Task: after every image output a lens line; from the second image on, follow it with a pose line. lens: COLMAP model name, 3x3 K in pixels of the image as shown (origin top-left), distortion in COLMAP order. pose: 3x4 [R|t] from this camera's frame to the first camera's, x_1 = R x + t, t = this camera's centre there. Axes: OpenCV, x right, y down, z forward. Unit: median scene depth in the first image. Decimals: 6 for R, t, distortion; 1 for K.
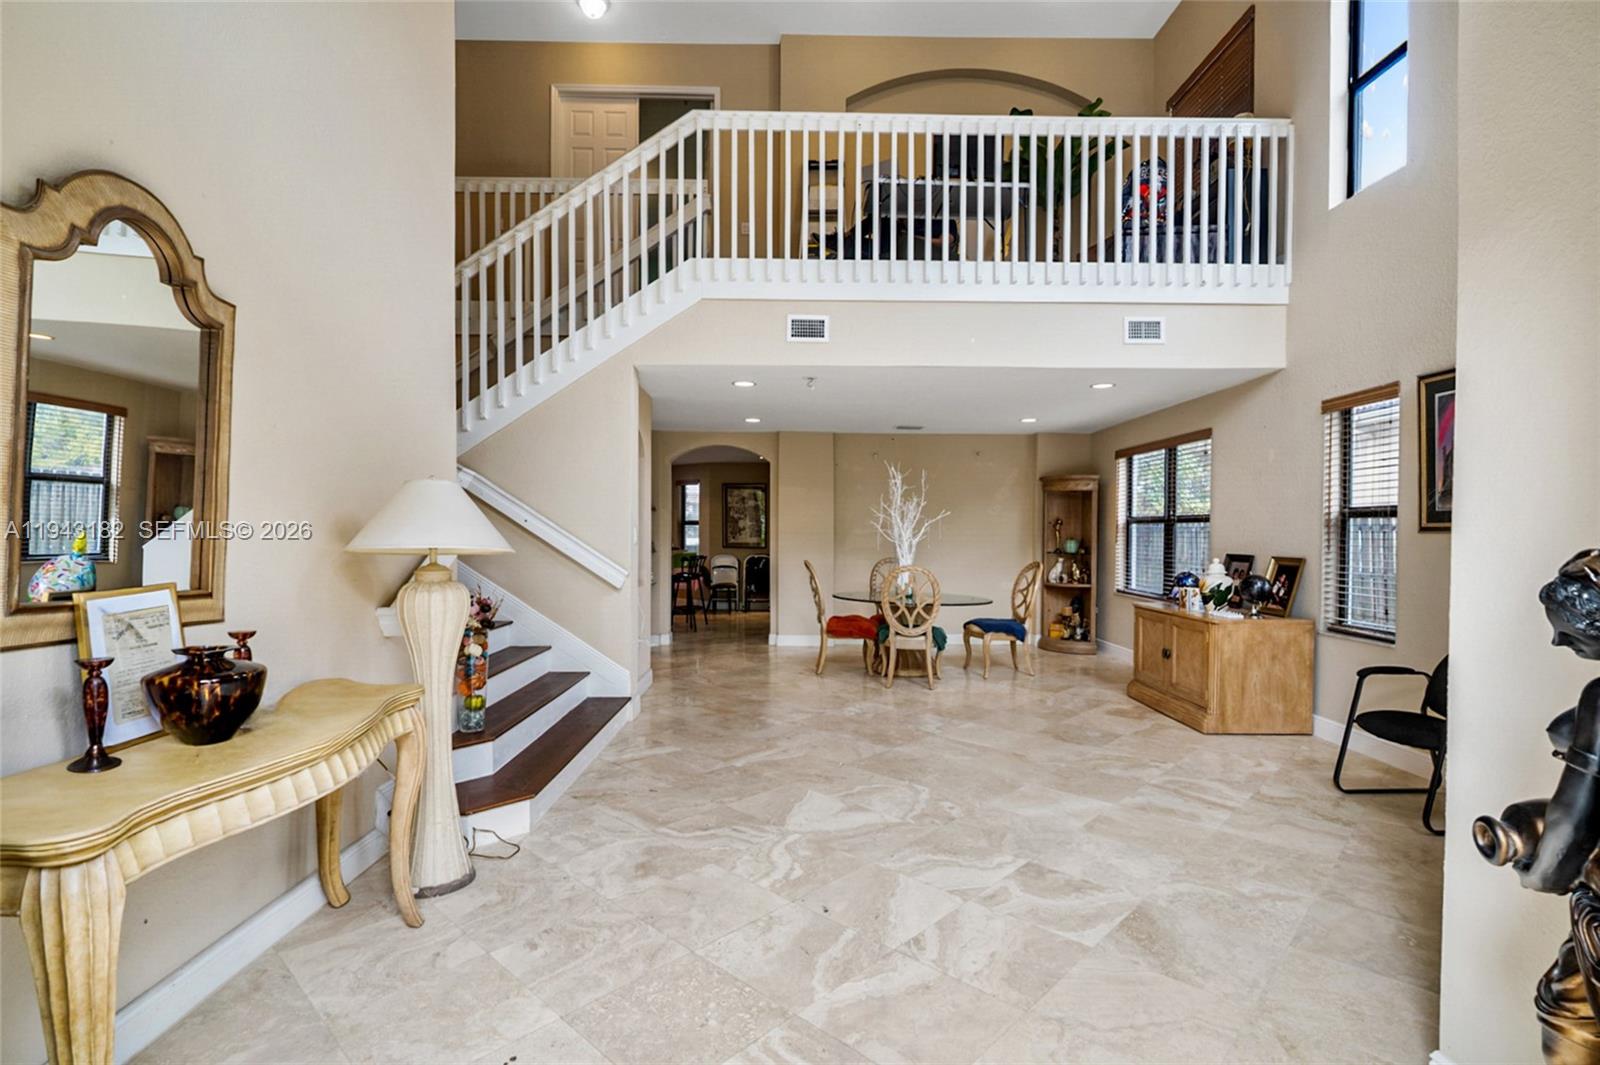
lens RADIAL K [[738.7, 0, 797.0], [0, 738.7, 539.7], [0, 0, 1]] dist [-0.042861, 0.009424]
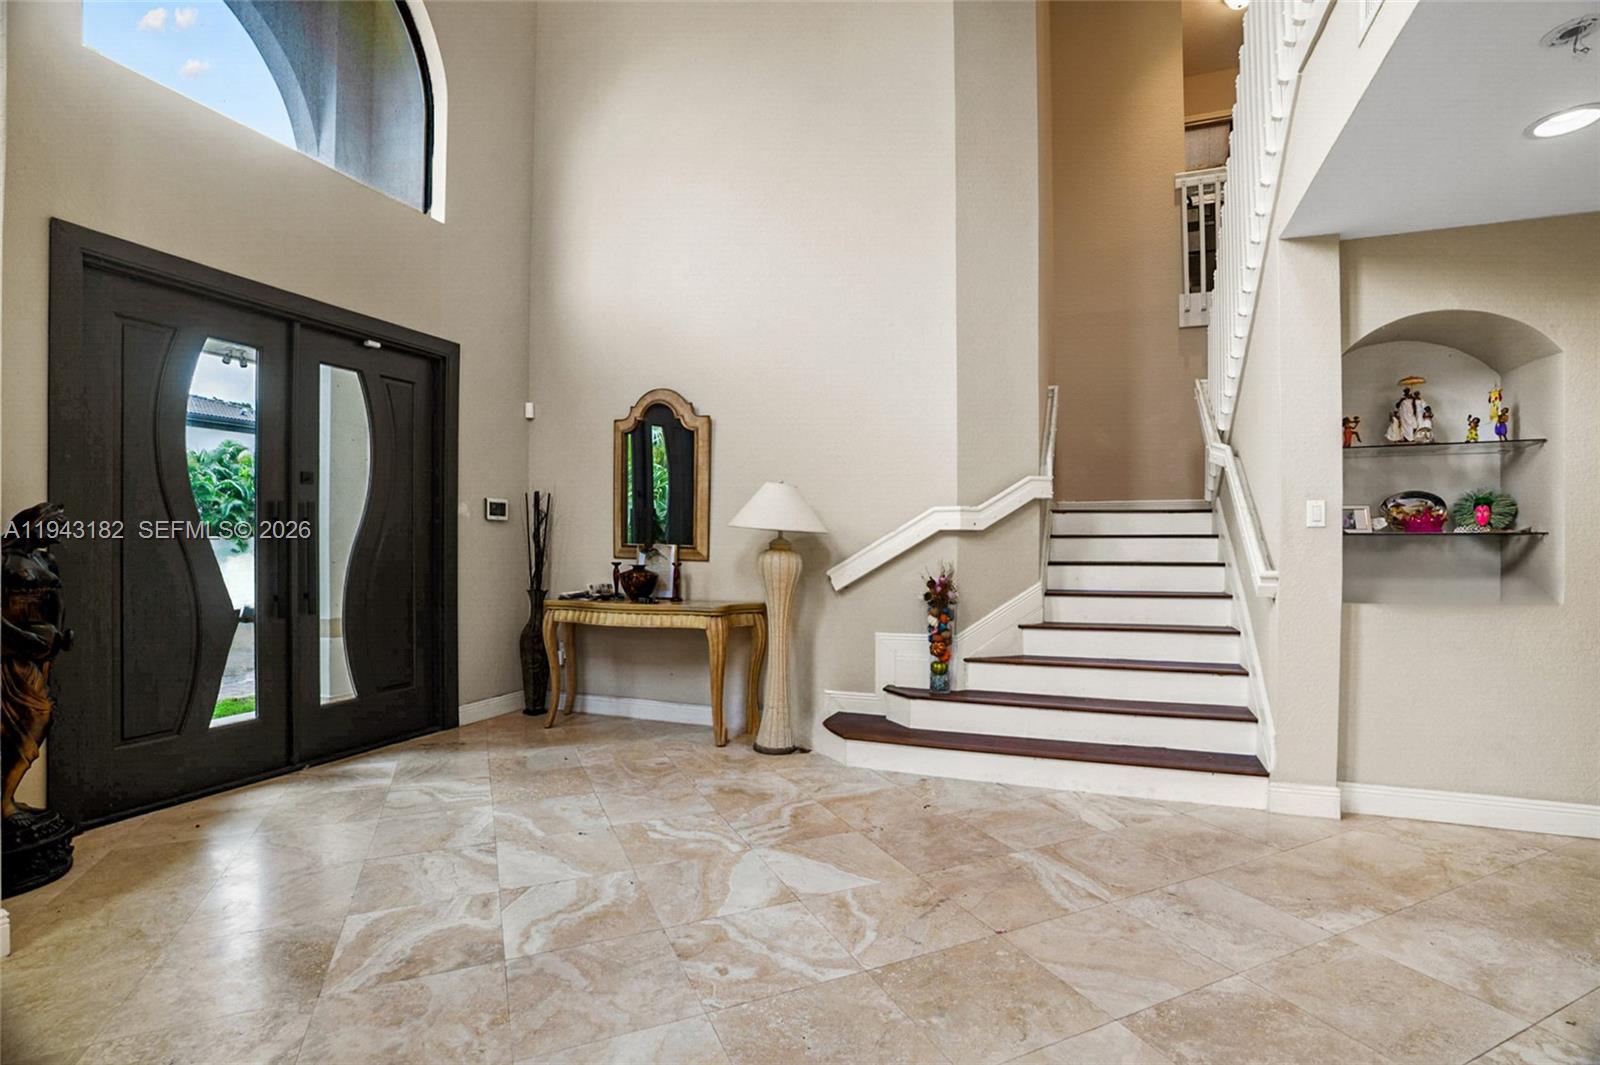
lens RADIAL K [[738.7, 0, 797.8], [0, 738.7, 535.9], [0, 0, 1]] dist [-0.042861, 0.009424]
pose [[-0.371092, -0.011572, -0.928524, 0.825541], [-0.005498, 0.999932, -0.010264, 0.039959], [0.928580, 0.001296, -0.371131, 1.455727]]
